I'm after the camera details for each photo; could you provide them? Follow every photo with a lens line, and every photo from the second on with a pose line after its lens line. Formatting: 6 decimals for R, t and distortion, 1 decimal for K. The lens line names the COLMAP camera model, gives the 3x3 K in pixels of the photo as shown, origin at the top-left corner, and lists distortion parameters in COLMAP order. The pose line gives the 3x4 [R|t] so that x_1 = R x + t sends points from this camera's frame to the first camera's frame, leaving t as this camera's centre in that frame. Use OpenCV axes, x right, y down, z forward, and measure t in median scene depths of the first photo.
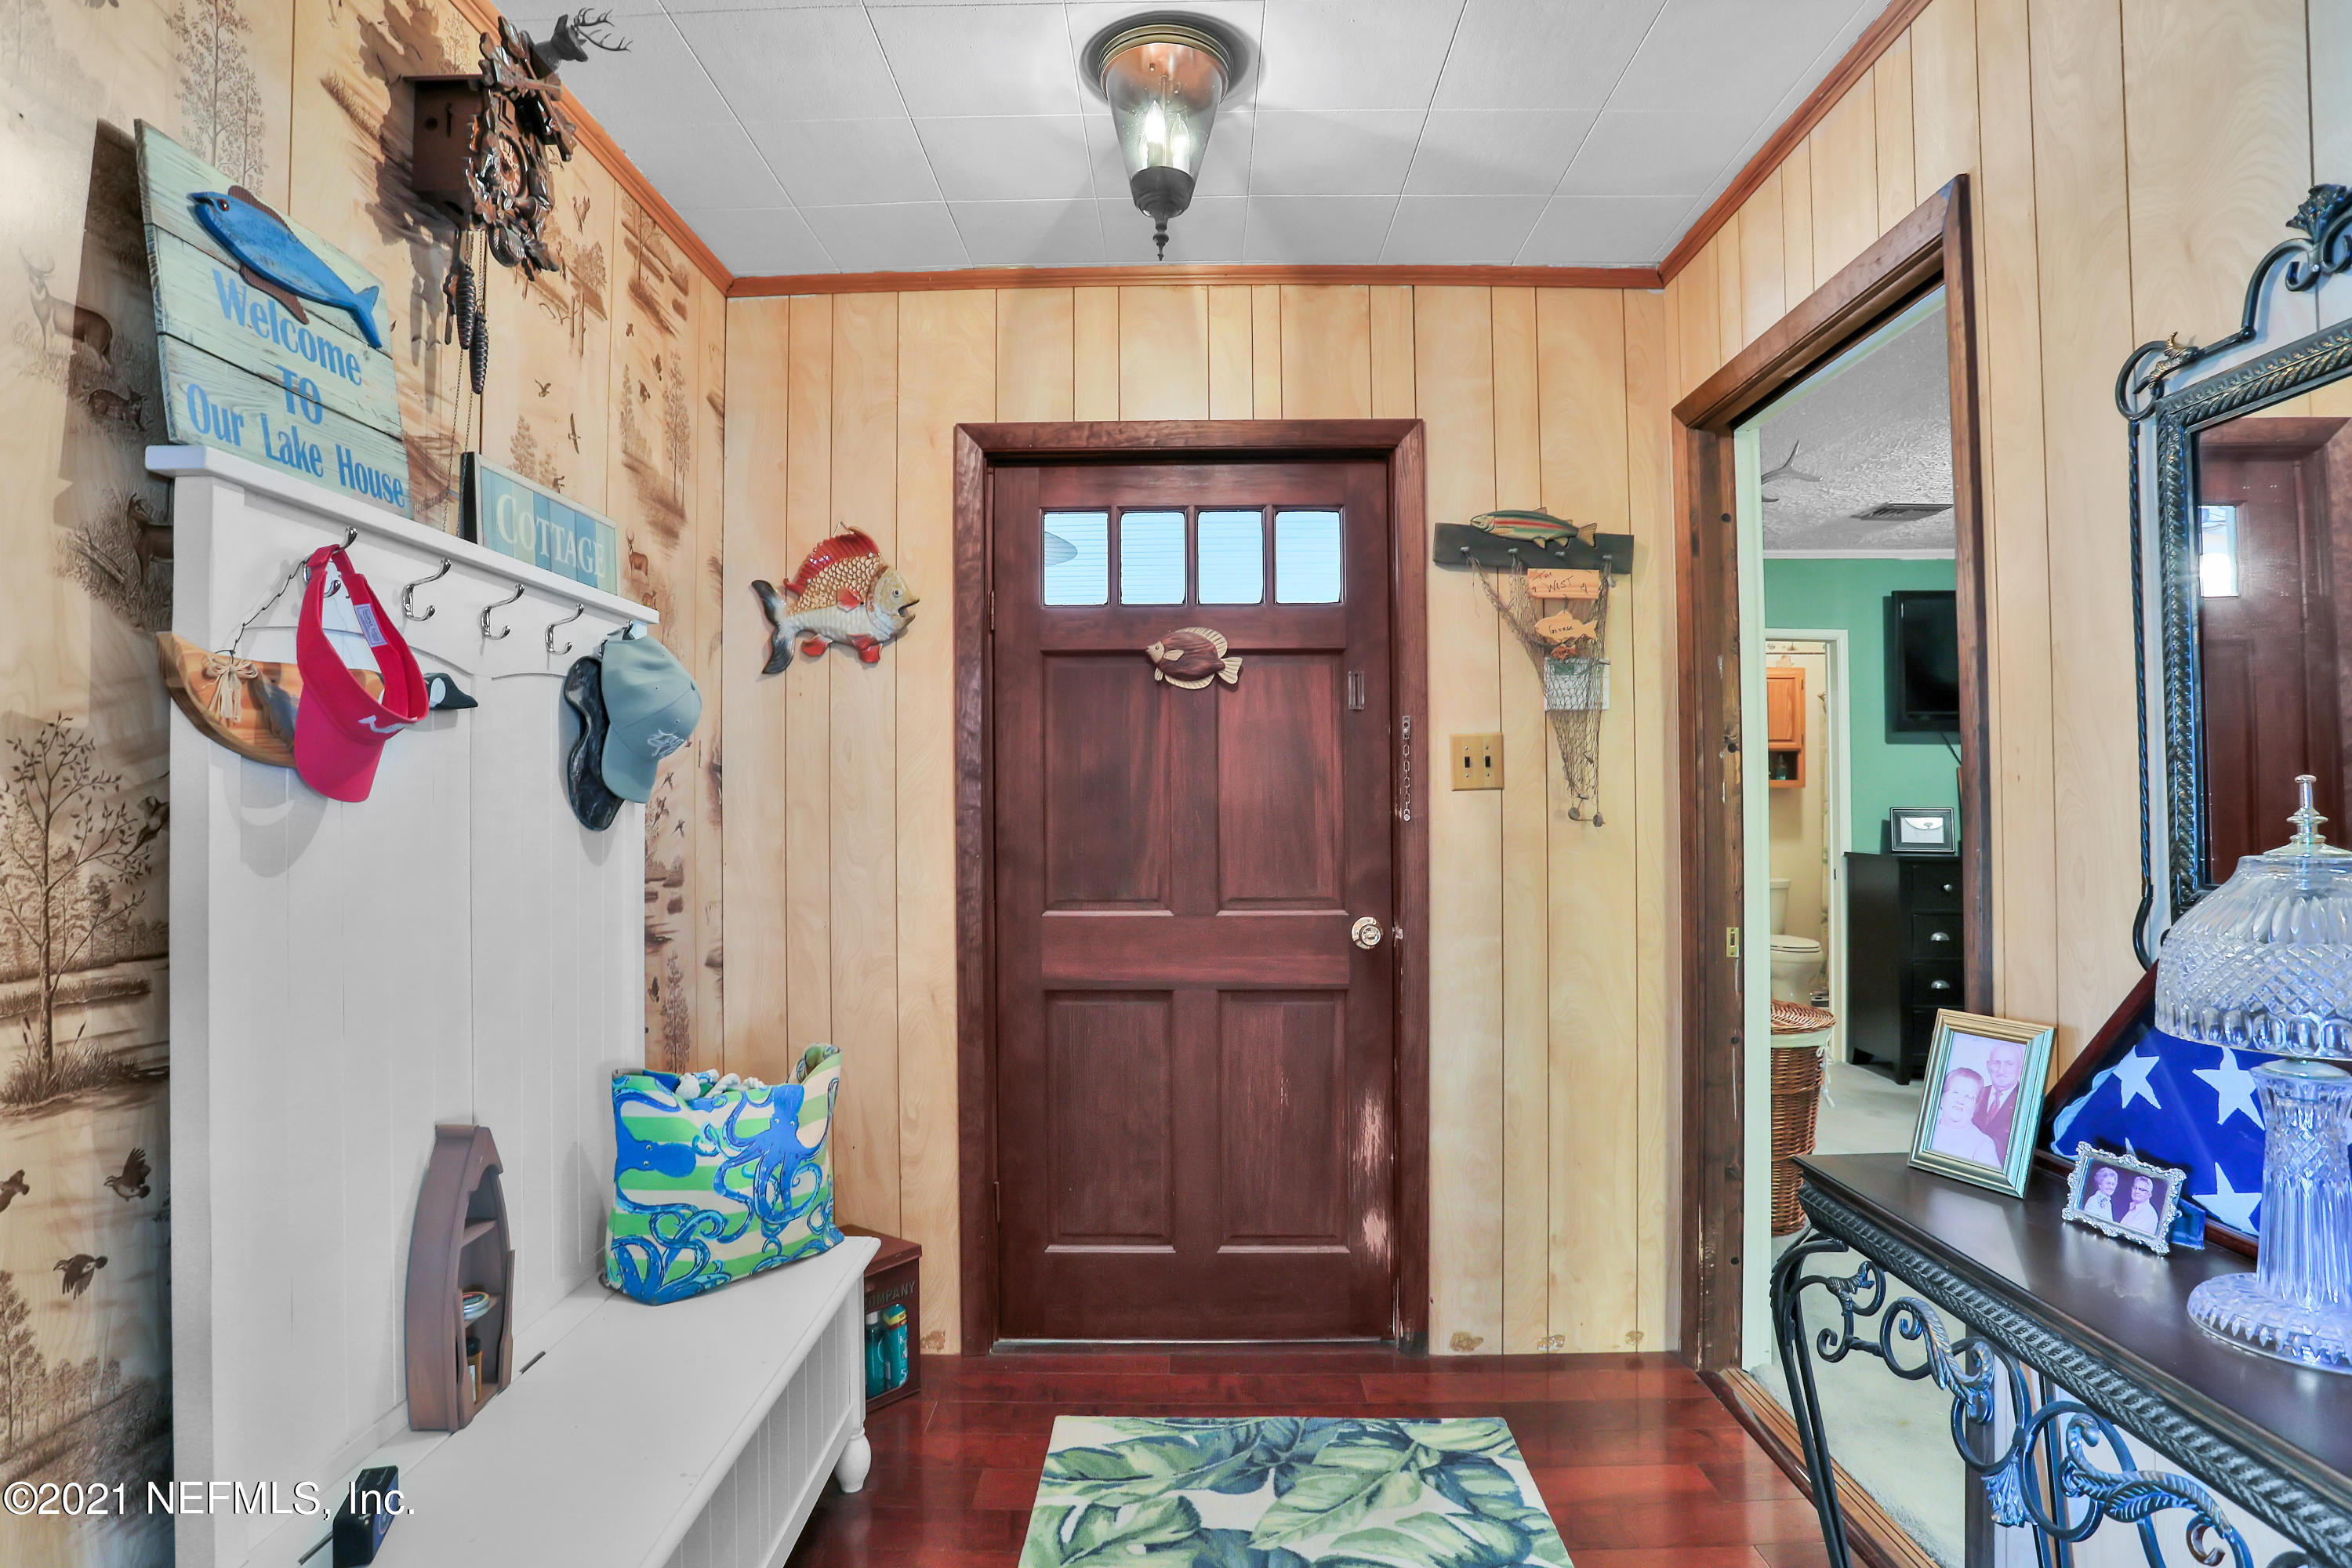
lens RADIAL K [[1241.7, 0, 1188.6], [0, 1241.7, 782.3], [0, 0, 1]] dist [-0.067658, 0.027179]
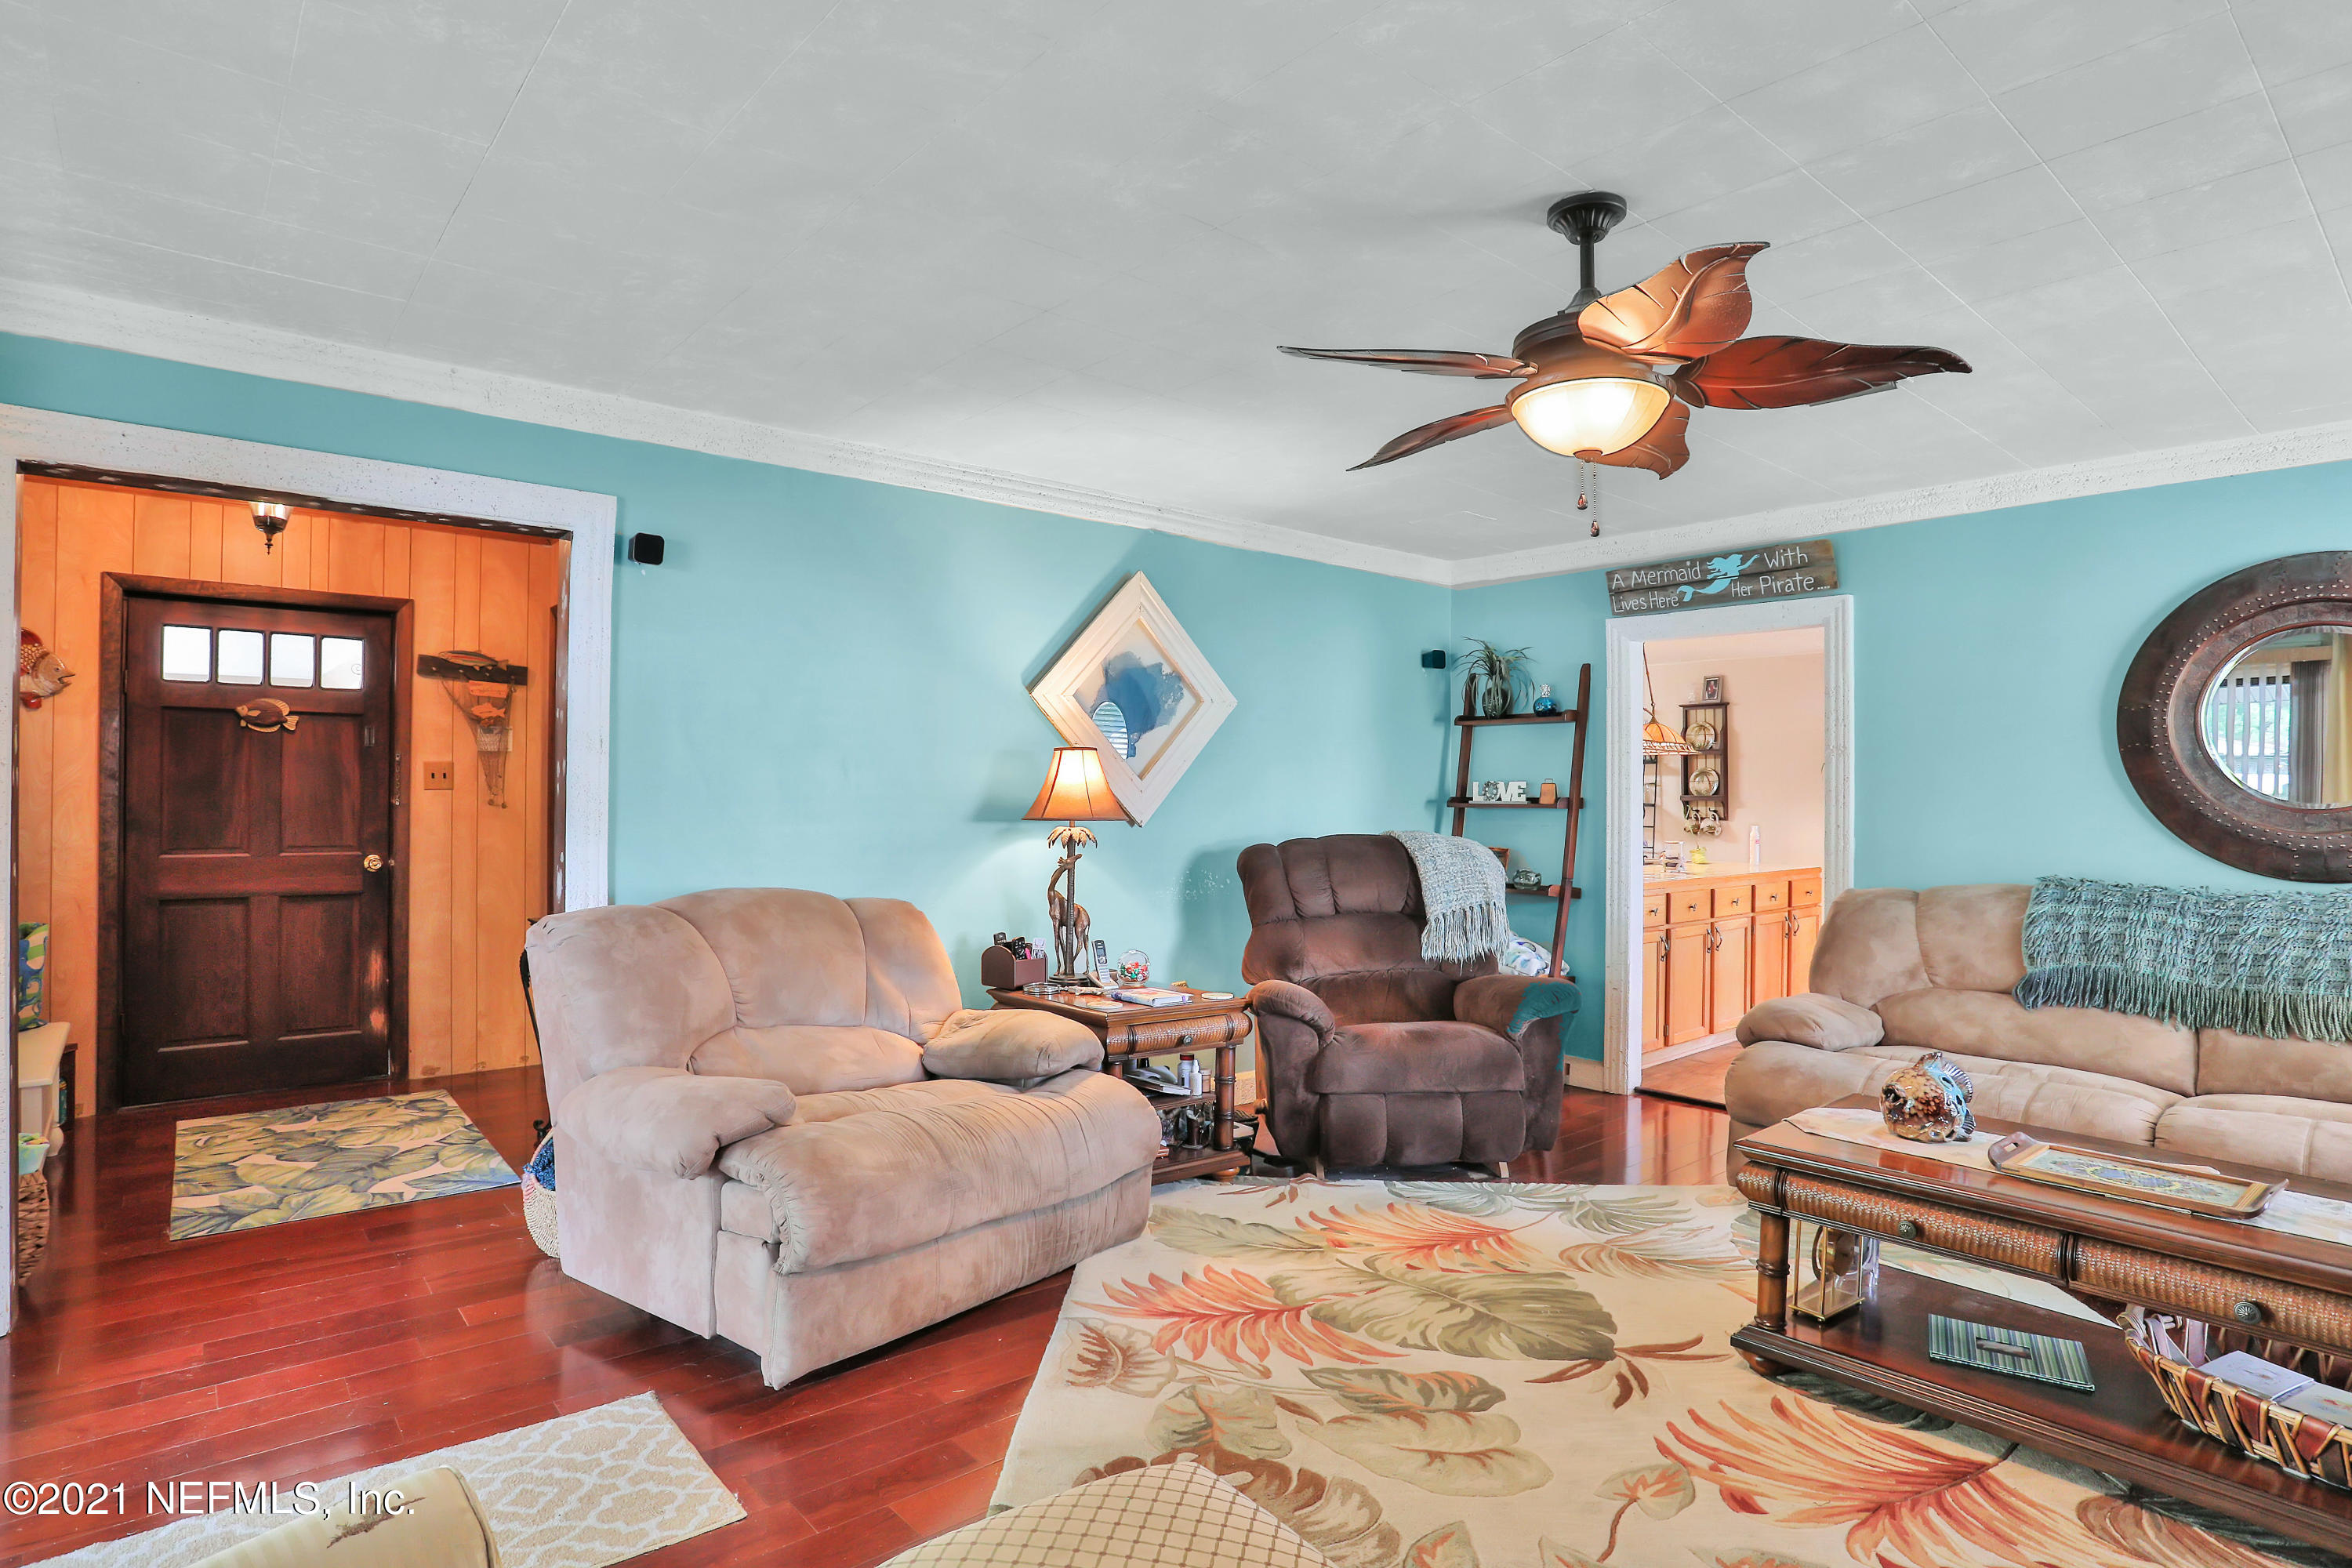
lens RADIAL K [[1241.7, 0, 1196.1], [0, 1241.7, 787.5], [0, 0, 1]] dist [-0.067658, 0.027179]
pose [[0.756813, 0.015733, 0.653442, -0.119106], [-0.024272, 0.999697, 0.004042, -0.034398], [-0.653180, -0.018919, 0.756966, -1.258469]]
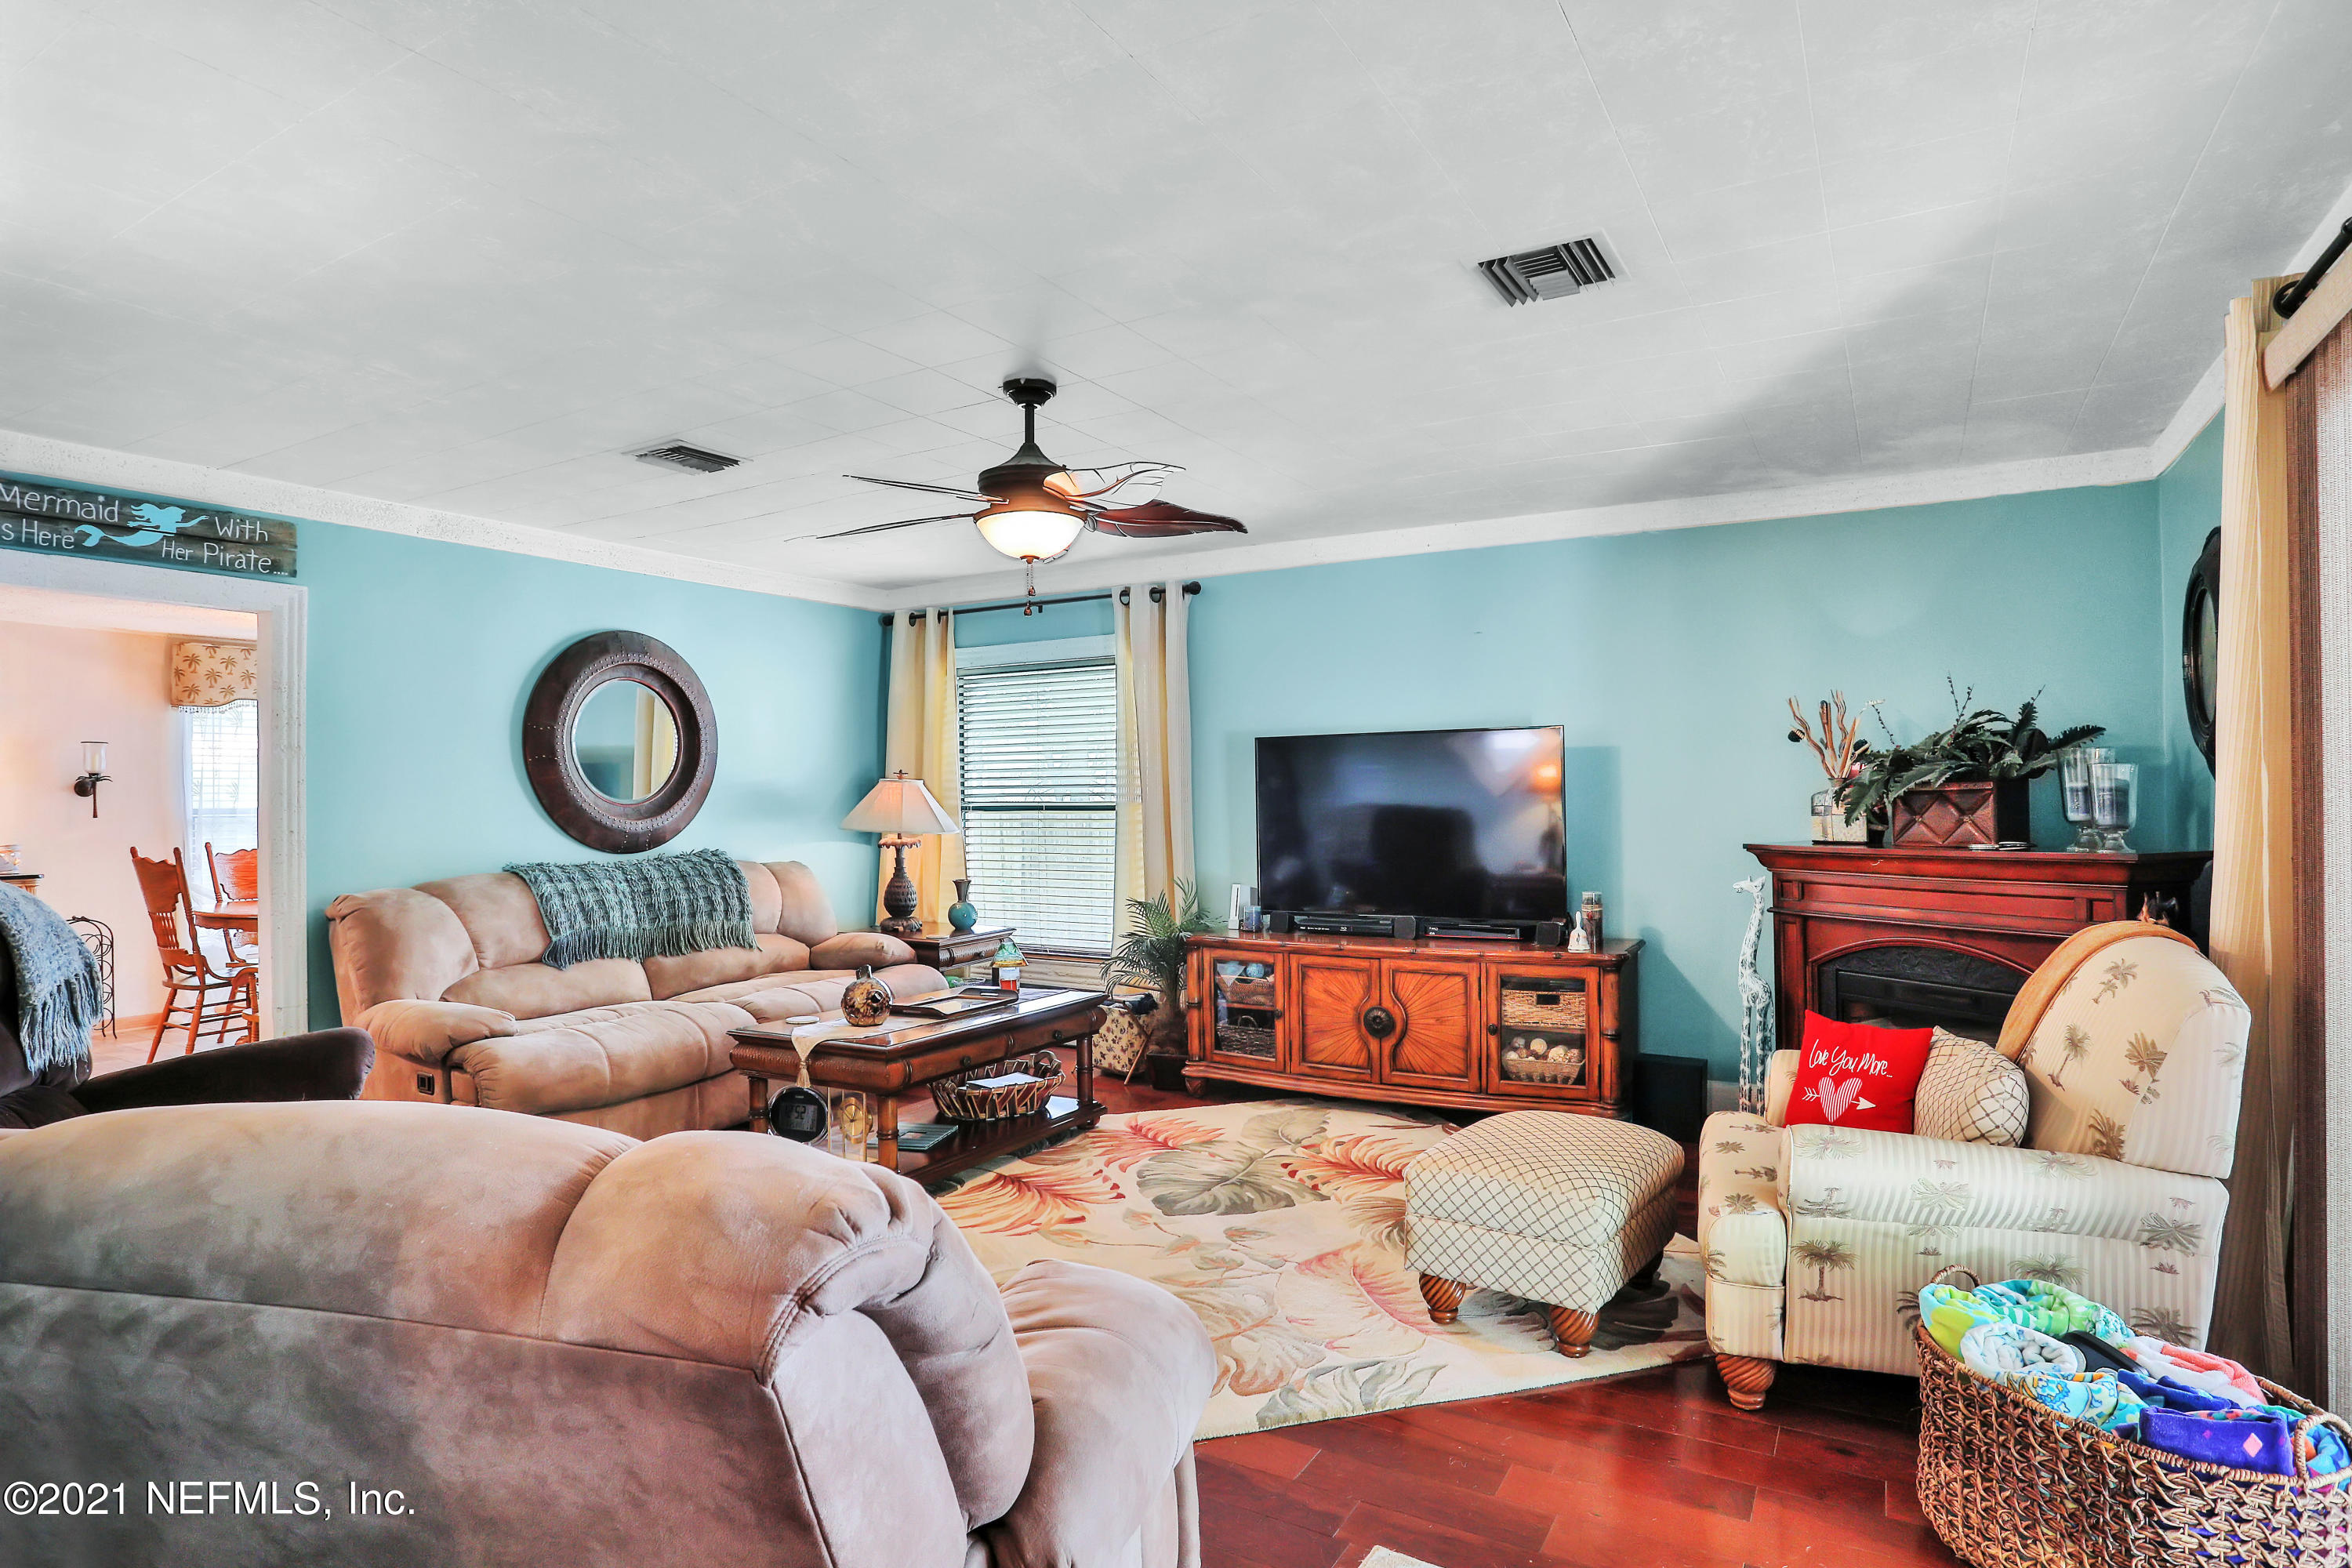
lens RADIAL K [[1241.7, 0, 1145.9], [0, 1241.7, 788.7], [0, 0, 1]] dist [-0.067658, 0.027179]
pose [[-0.853245, 0.017204, 0.521226, -0.097032], [0.005536, 0.999698, -0.023935, -0.007511], [-0.521480, -0.017537, -0.853083, 0.236570]]
